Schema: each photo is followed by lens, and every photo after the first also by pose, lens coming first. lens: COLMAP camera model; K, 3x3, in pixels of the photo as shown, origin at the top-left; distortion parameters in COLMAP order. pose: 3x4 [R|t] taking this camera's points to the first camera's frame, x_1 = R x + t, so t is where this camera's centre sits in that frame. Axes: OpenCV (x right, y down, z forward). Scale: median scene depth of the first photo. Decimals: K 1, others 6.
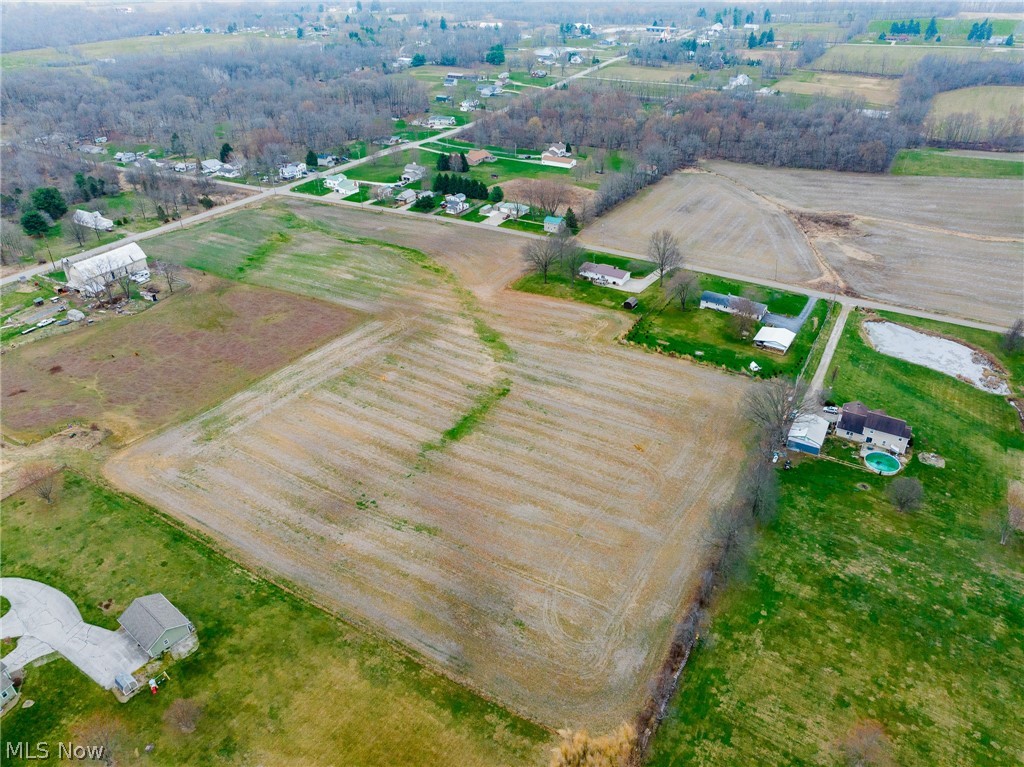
lens RADIAL K [[719.0, 0, 512.0], [0, 719.0, 383.5], [0, 0, 1]] dist [-0.040561, 0.002089]
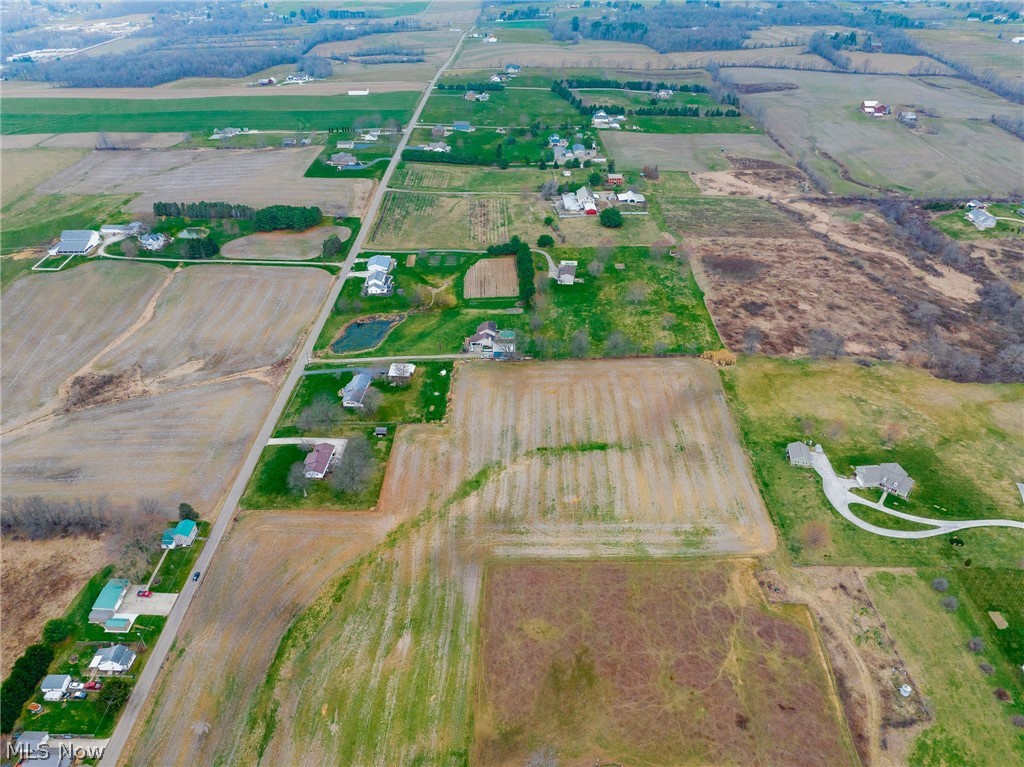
lens RADIAL K [[719.0, 0, 512.0], [0, 719.0, 383.5], [0, 0, 1]] dist [-0.040561, 0.002089]
pose [[-0.475677, -0.488627, 0.731420, -1.294493], [0.461250, 0.569468, 0.680408, -1.429582], [-0.748986, 0.661021, -0.045504, 1.293966]]
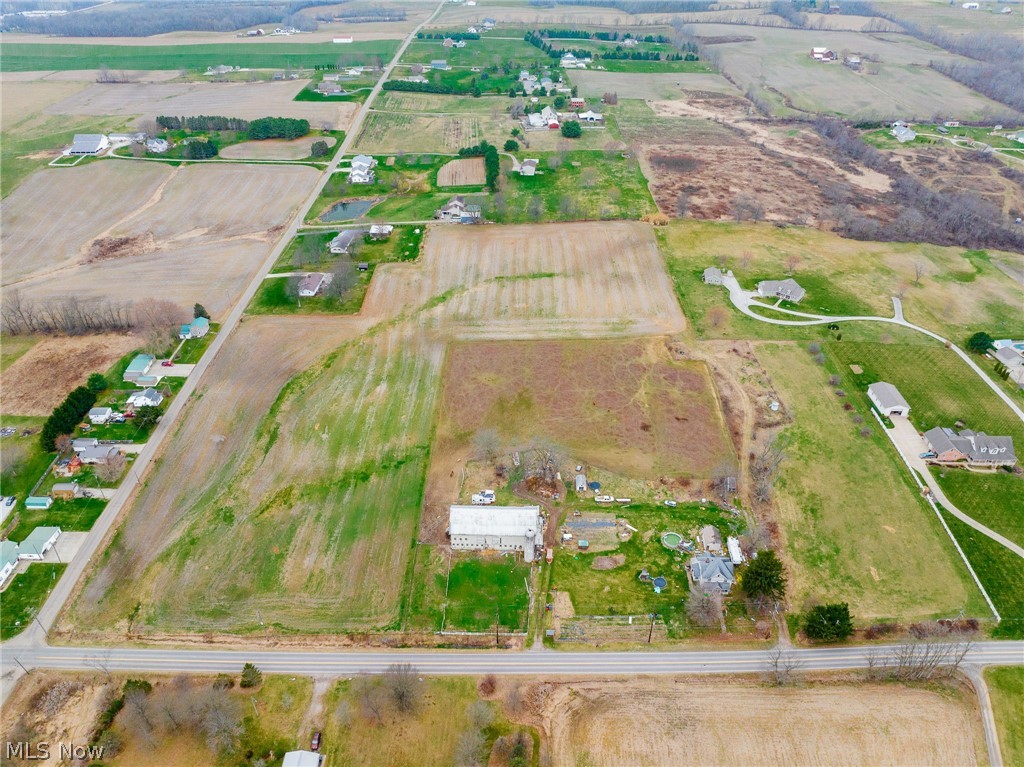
lens RADIAL K [[719.0, 0, 512.0], [0, 719.0, 383.5], [0, 0, 1]] dist [-0.040561, 0.002089]
pose [[-0.491539, -0.494944, 0.716533, -1.834294], [0.448843, 0.561104, 0.695486, -1.363858], [-0.746277, 0.663470, -0.053652, 1.578351]]
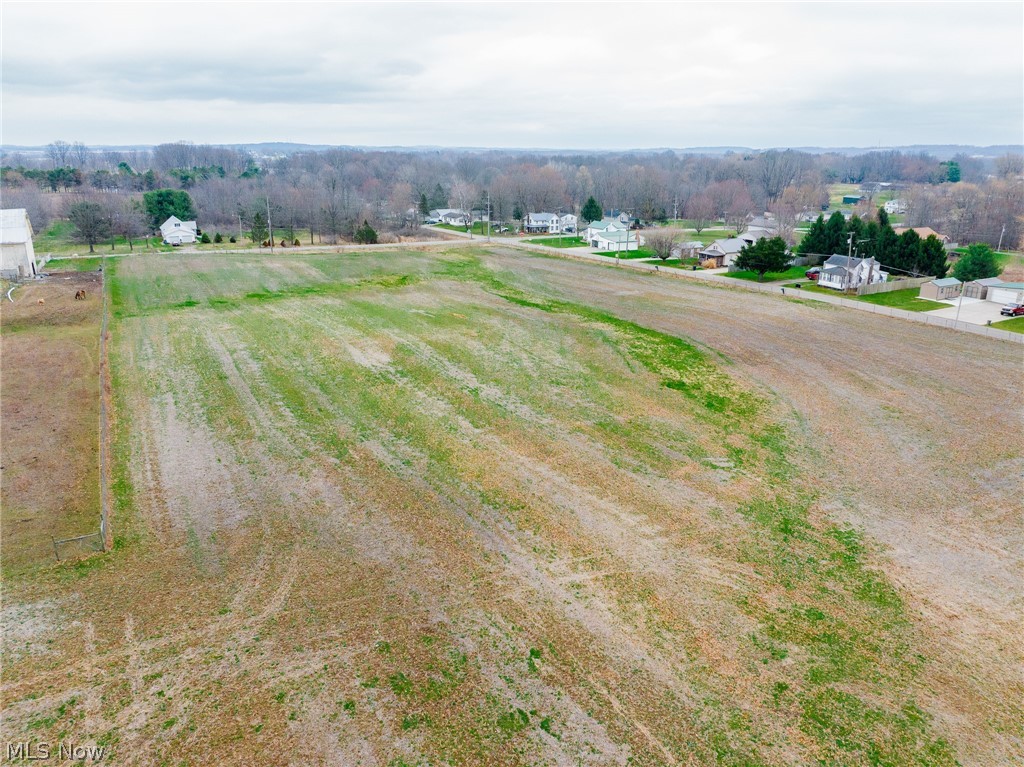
lens RADIAL K [[719.0, 0, 512.0], [0, 719.0, 383.5], [0, 0, 1]] dist [-0.040561, 0.002089]
pose [[0.859077, 0.164655, -0.484640, -0.089545], [-0.274469, 0.947395, -0.164651, -0.191978], [0.432034, 0.274467, 0.859078, 1.377320]]
